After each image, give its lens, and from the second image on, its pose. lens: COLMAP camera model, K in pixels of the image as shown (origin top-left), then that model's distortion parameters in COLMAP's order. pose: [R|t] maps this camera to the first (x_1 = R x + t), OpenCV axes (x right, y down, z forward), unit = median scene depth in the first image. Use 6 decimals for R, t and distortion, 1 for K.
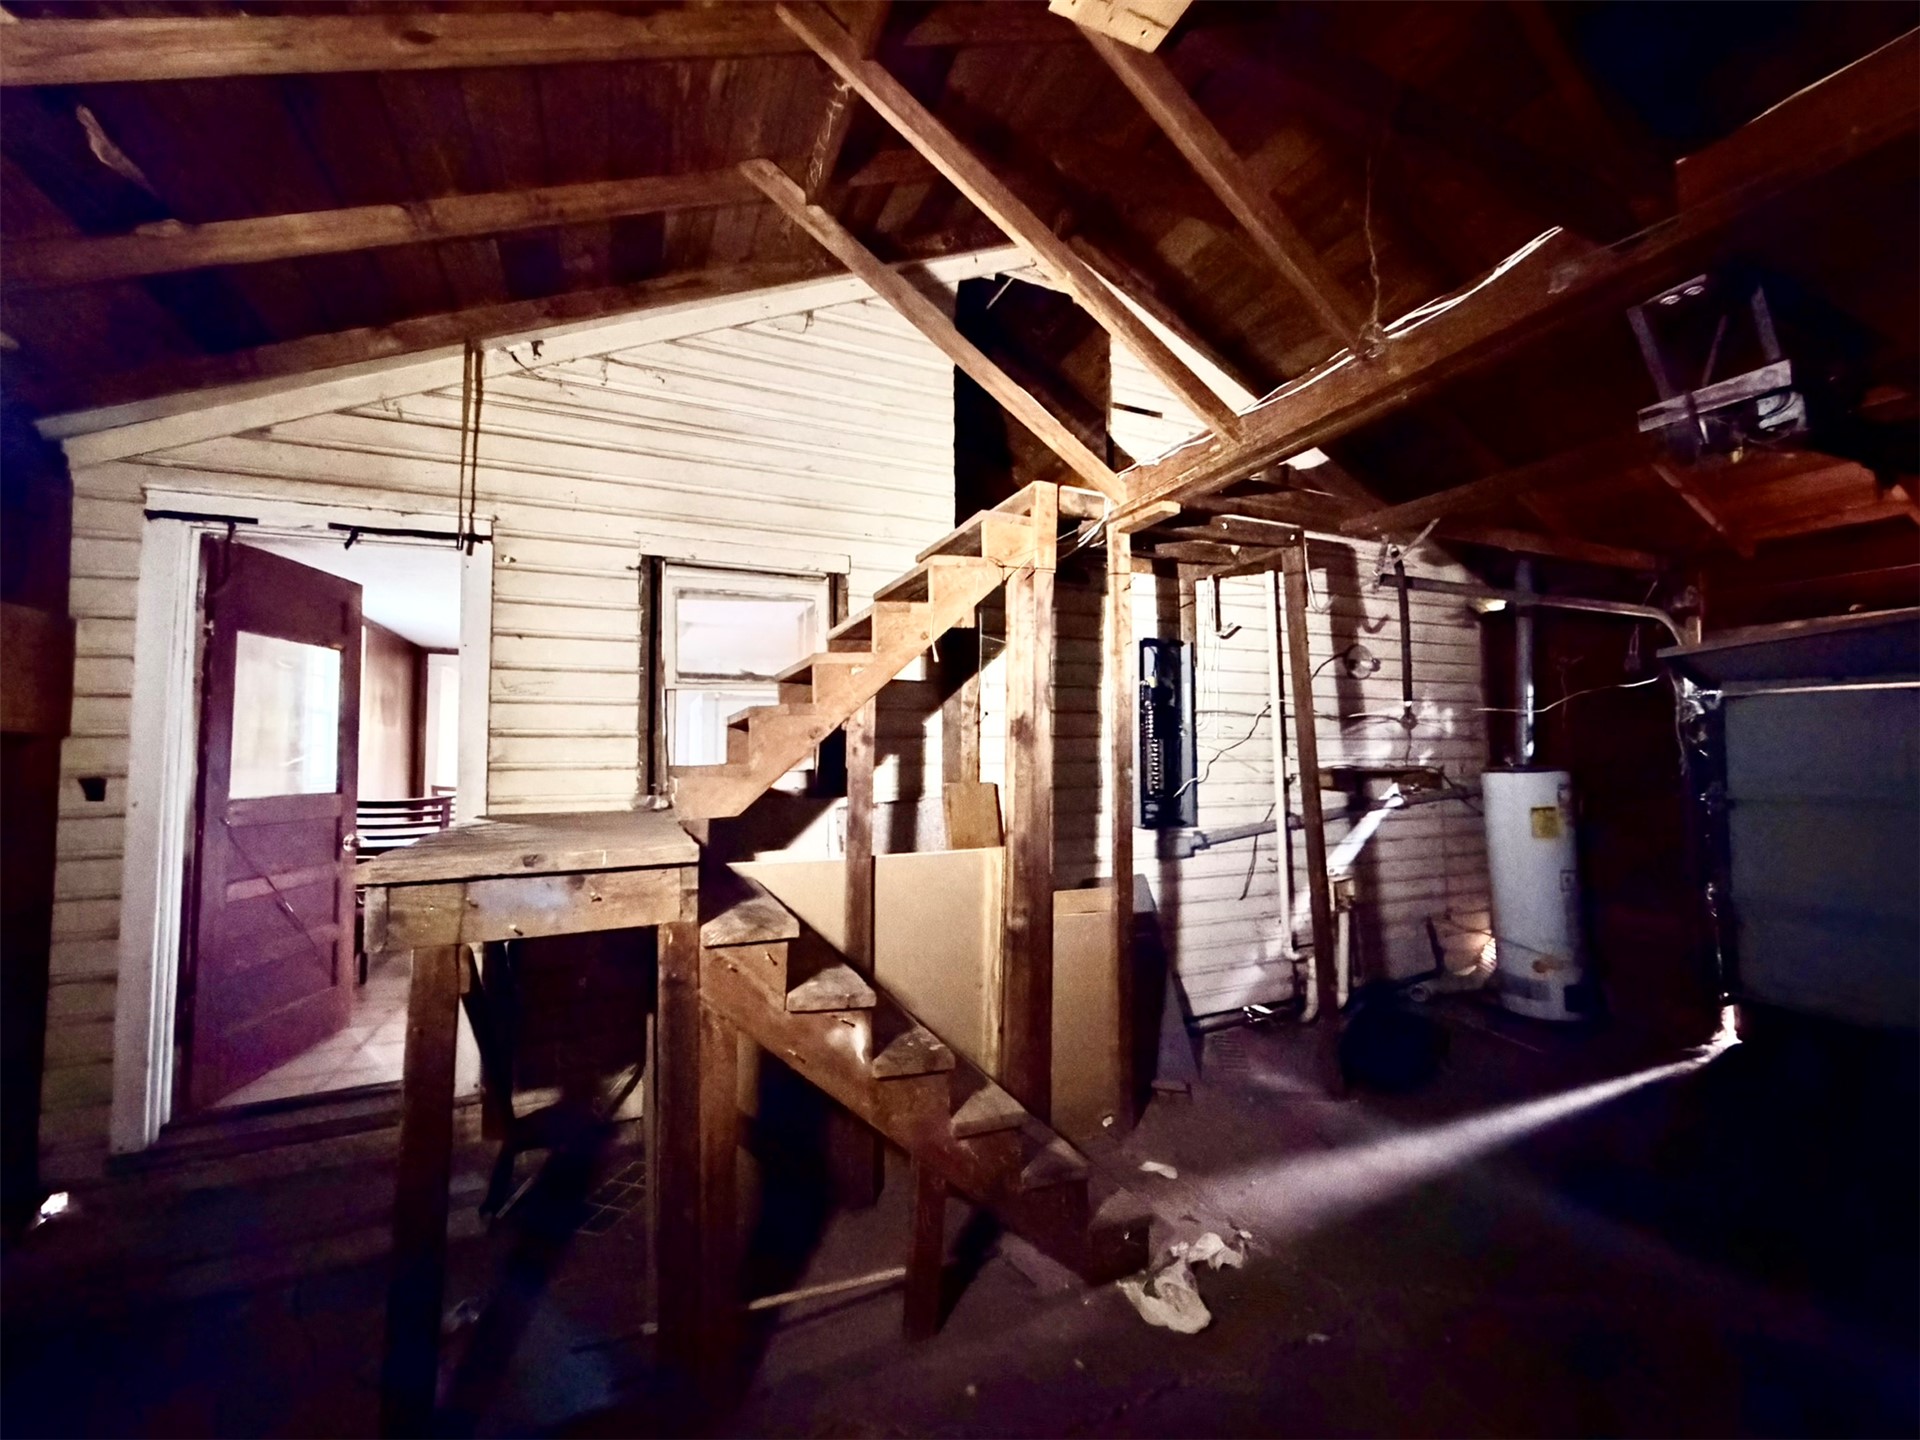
lens RADIAL K [[767.0, 0, 958.1], [0, 767.0, 719.6], [0, 0, 1]] dist [0.000943, -0.000444]
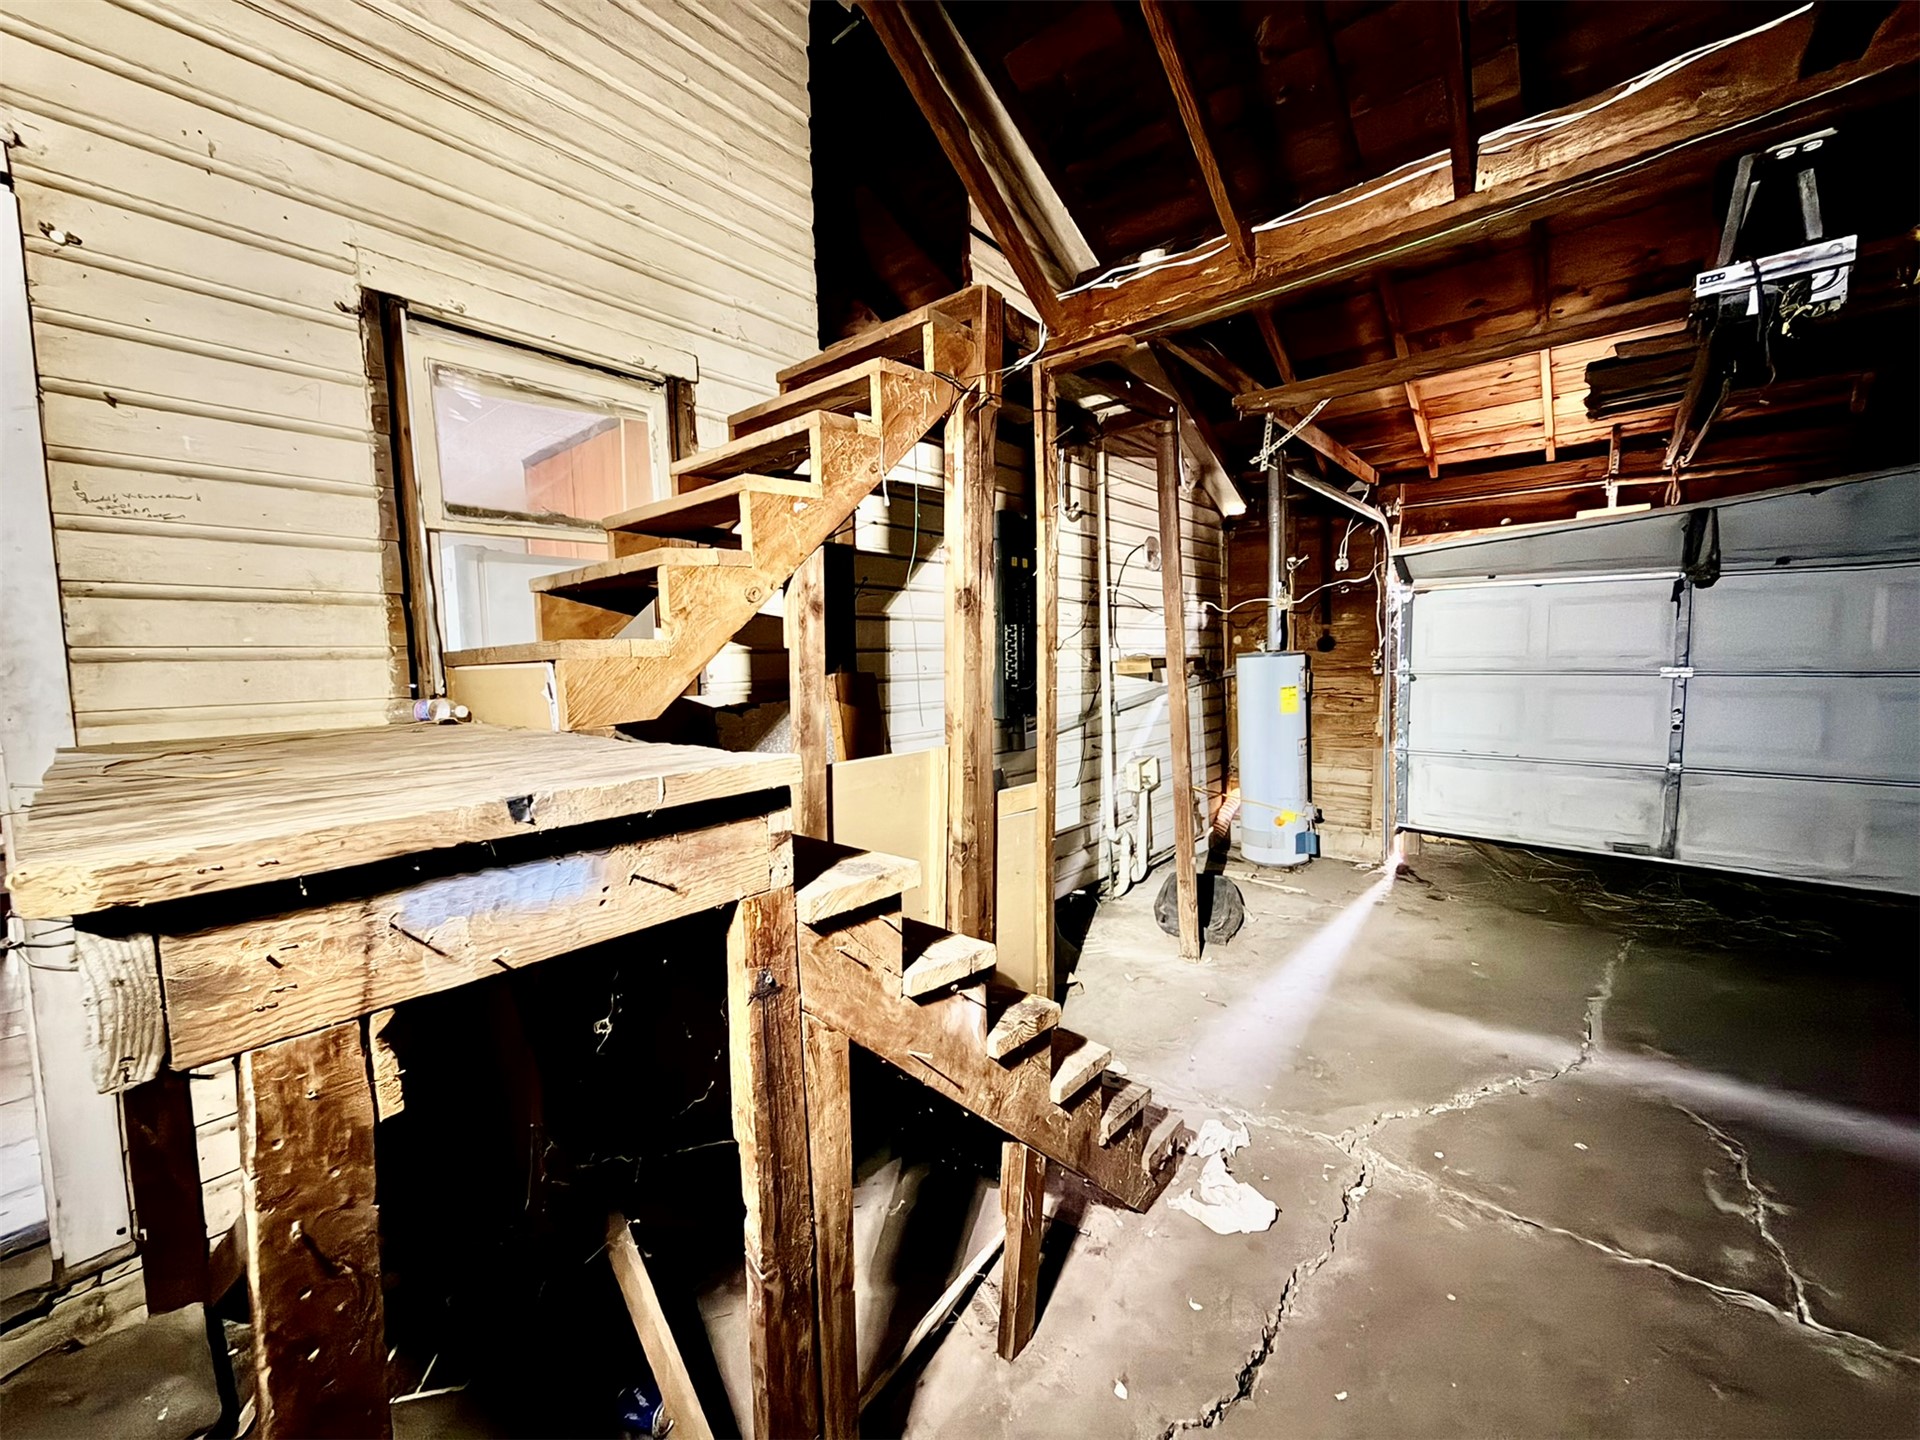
lens RADIAL K [[767.0, 0, 960.4], [0, 767.0, 718.2], [0, 0, 1]] dist [0.000943, -0.000444]
pose [[0.899546, -0.050087, 0.433946, -0.280445], [0.000095, 0.993427, 0.114468, 0.042338], [-0.436827, -0.102928, 0.893638, 0.258051]]
